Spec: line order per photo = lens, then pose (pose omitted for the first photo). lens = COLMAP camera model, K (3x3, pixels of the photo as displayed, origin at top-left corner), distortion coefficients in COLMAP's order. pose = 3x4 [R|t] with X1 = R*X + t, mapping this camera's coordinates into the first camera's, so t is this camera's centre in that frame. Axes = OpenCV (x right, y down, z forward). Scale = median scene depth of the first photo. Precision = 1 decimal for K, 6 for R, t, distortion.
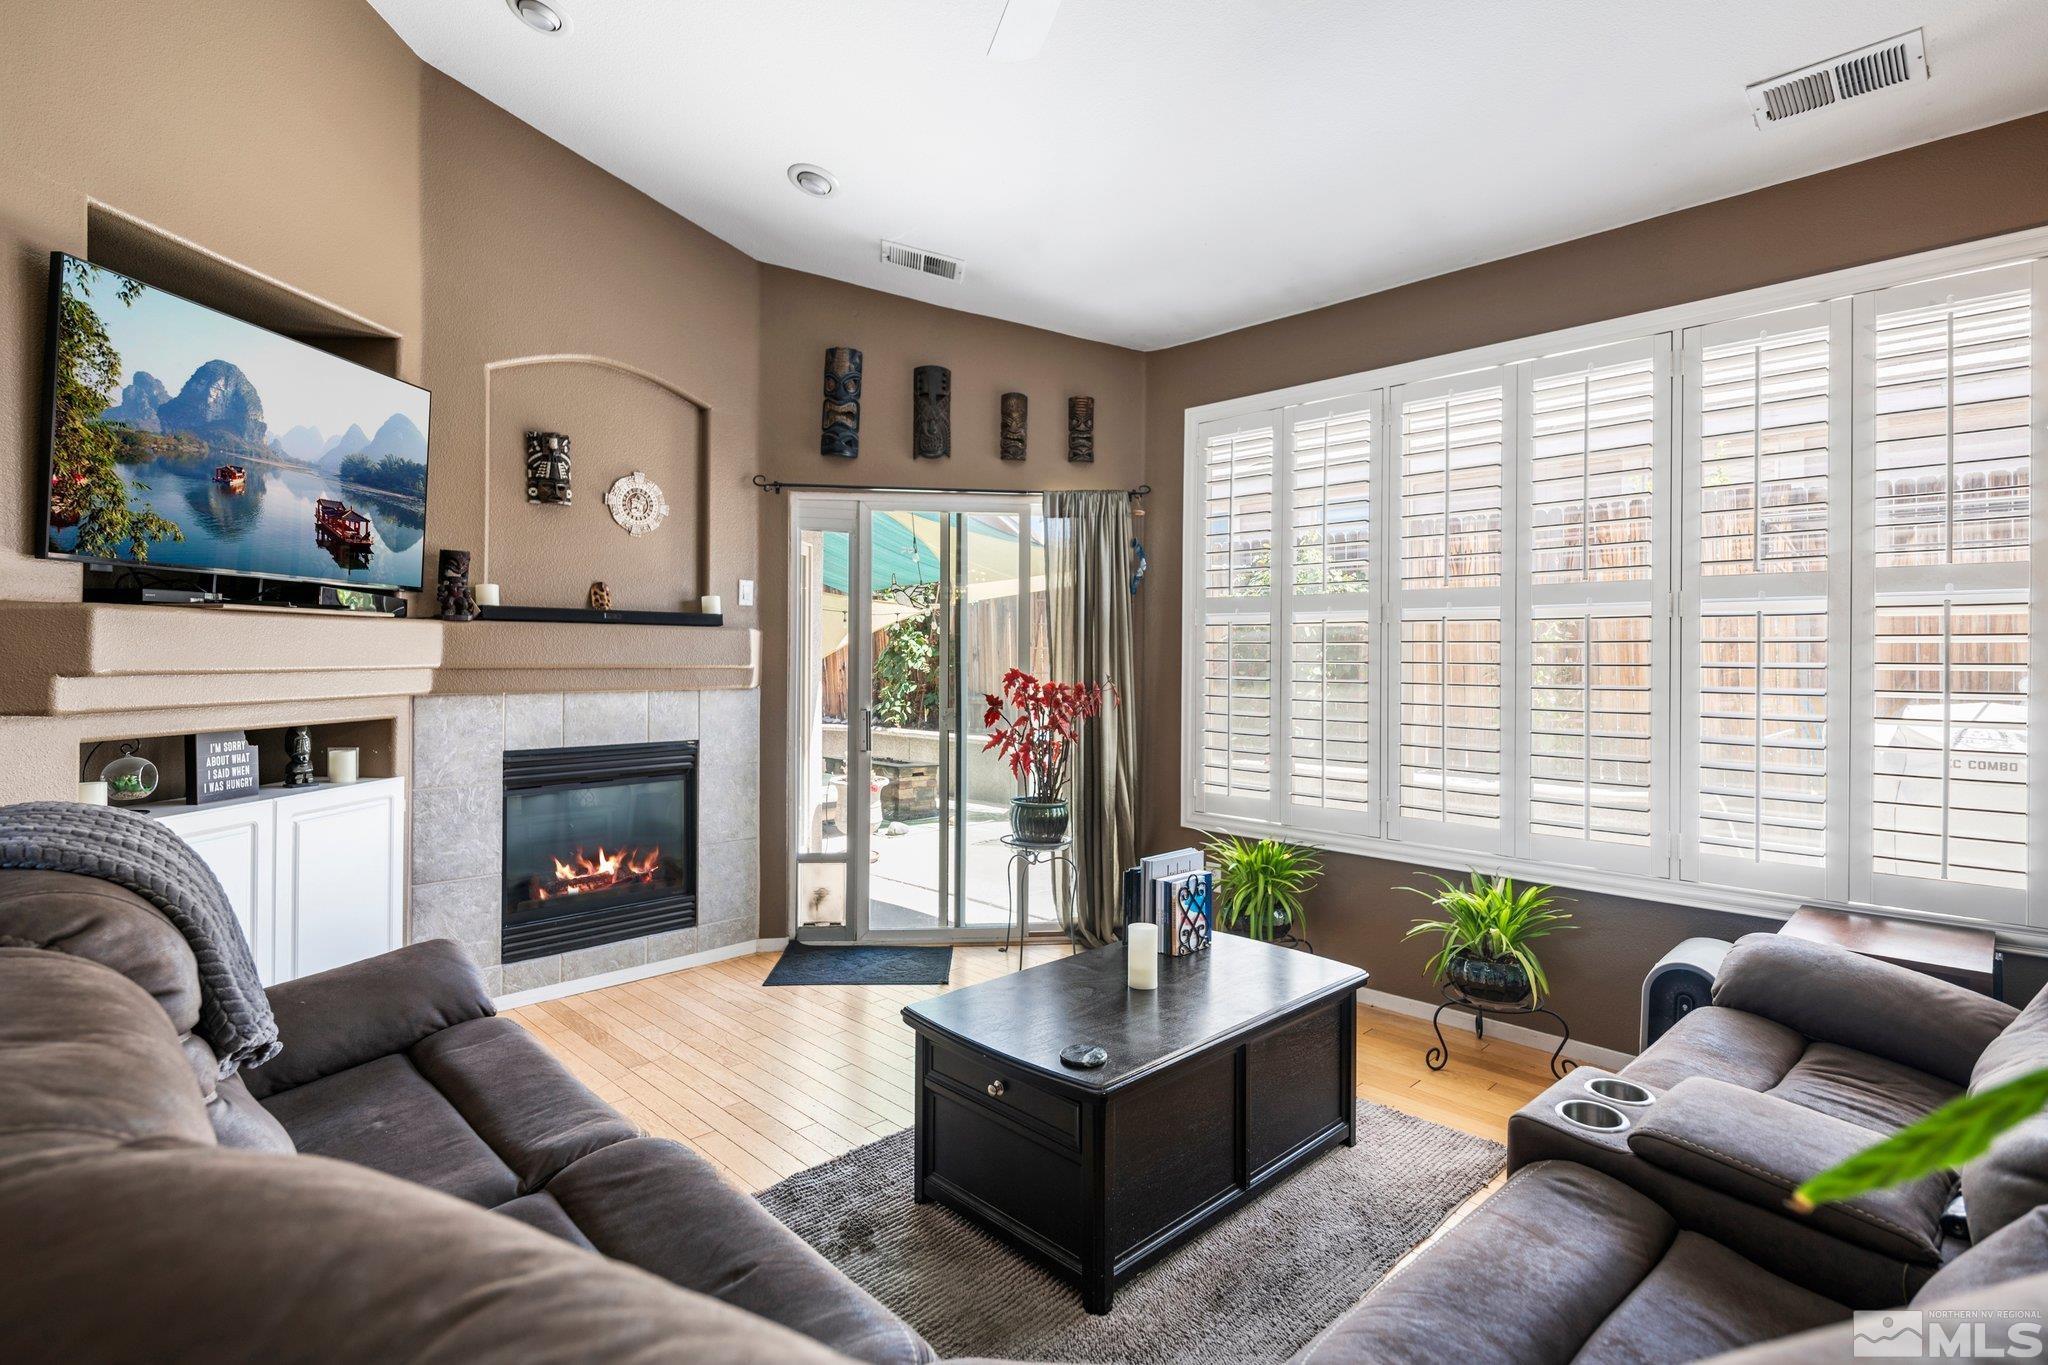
lens RADIAL K [[1006.2, 0, 1022.3], [0, 1006.2, 667.0], [0, 0, 1]] dist [-0.001461, -0.000454]
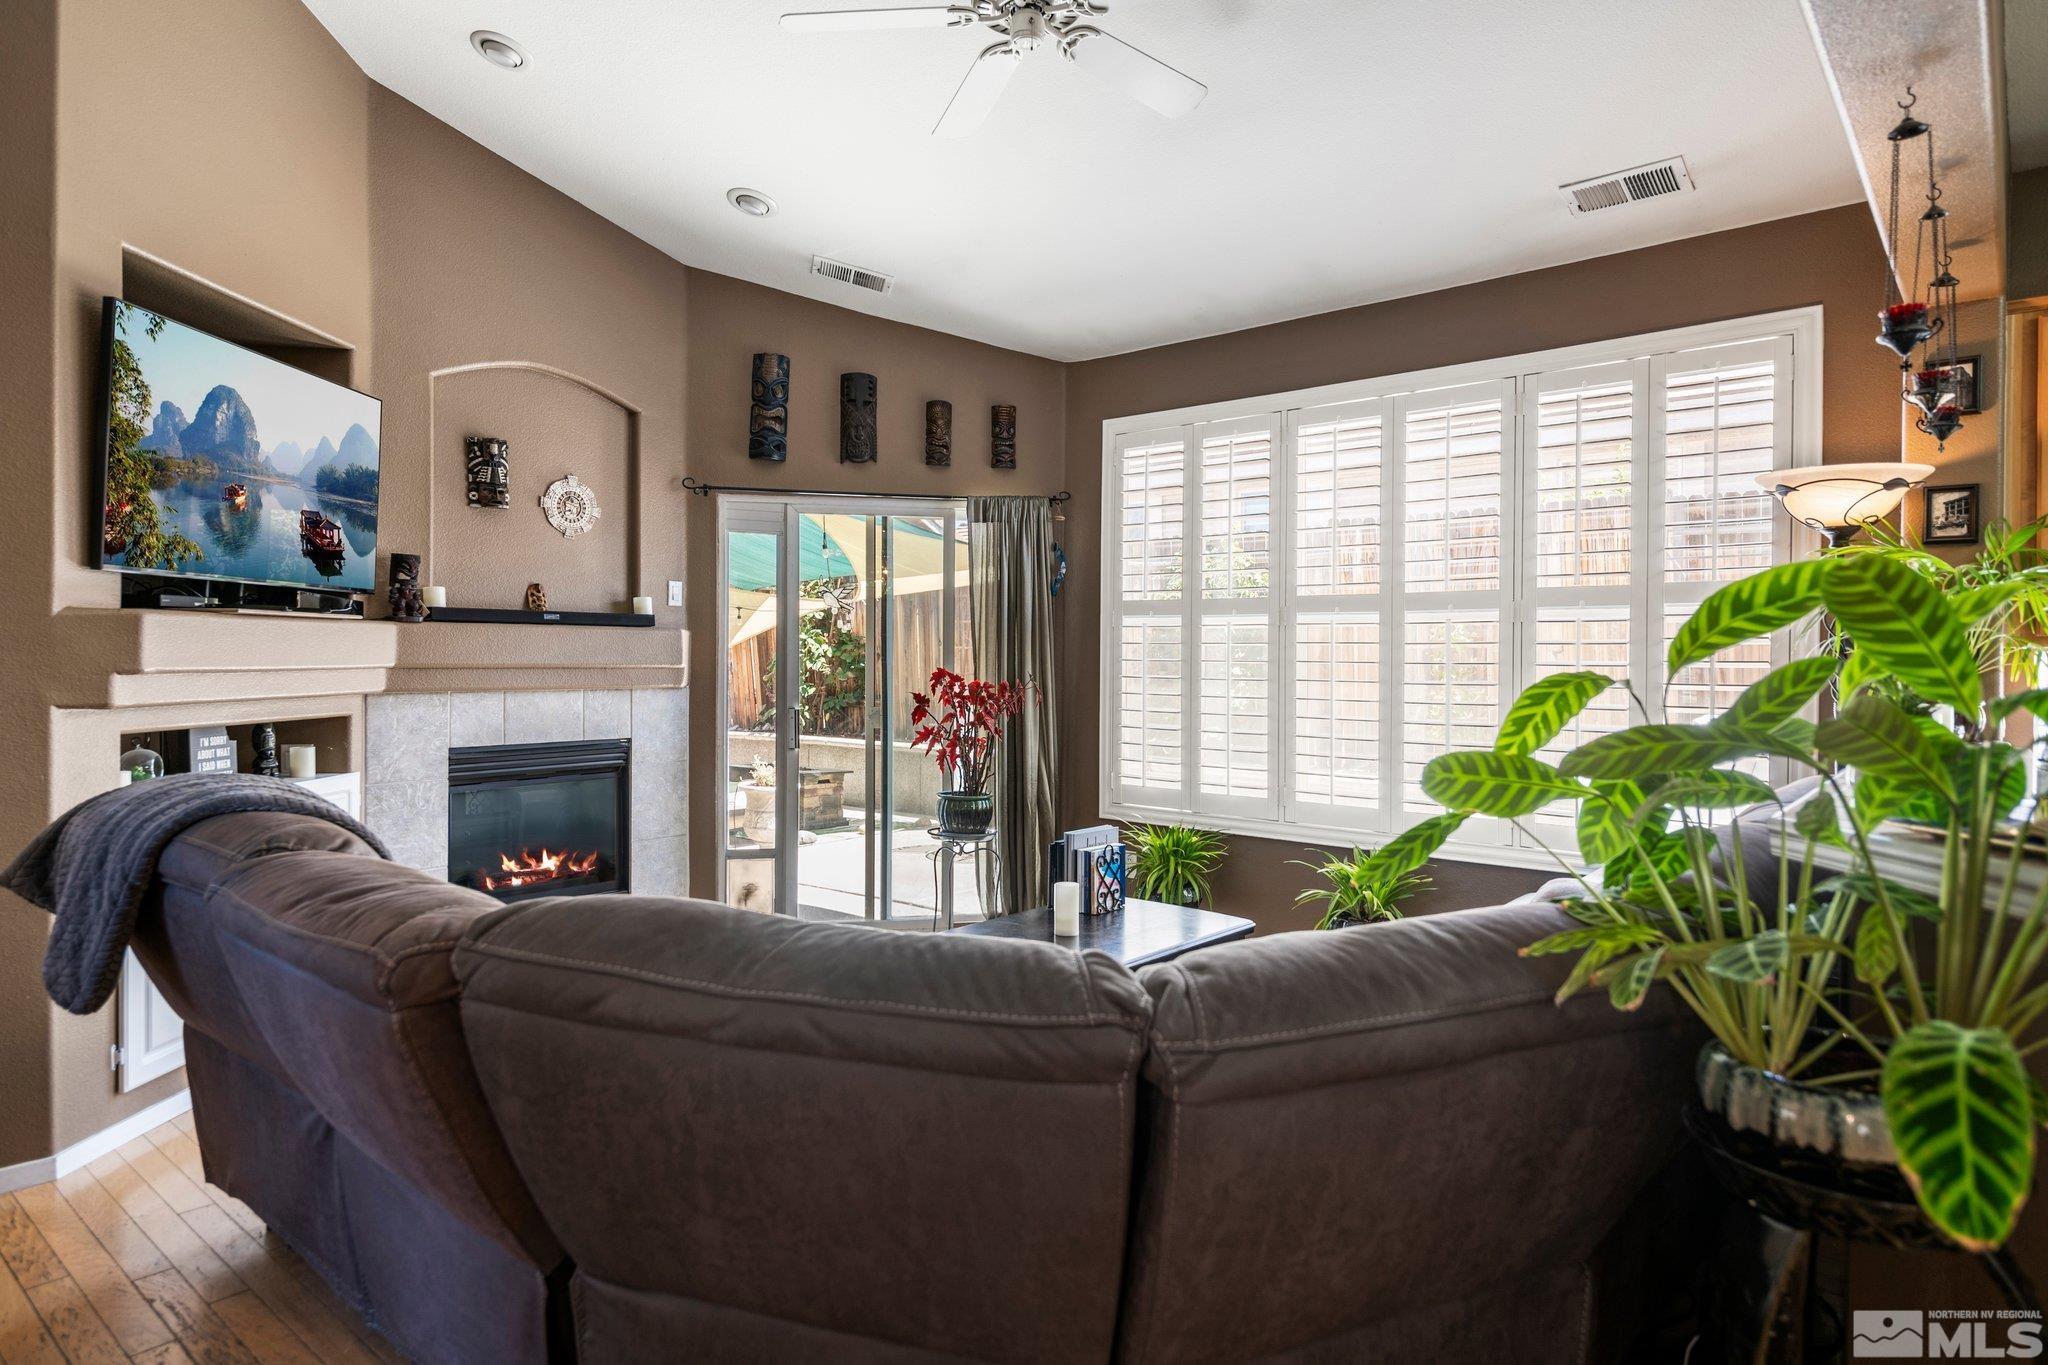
lens RADIAL K [[1190.0, 0, 1024.0], [0, 1190.0, 682.5], [0, 0, 1]] dist [-0.000706, -0.000261]
pose [[0.995797, -0.002422, 0.091559, -0.036347], [0.001371, 0.999933, 0.011536, 0.002734], [-0.091581, -0.011362, 0.995733, -0.243917]]
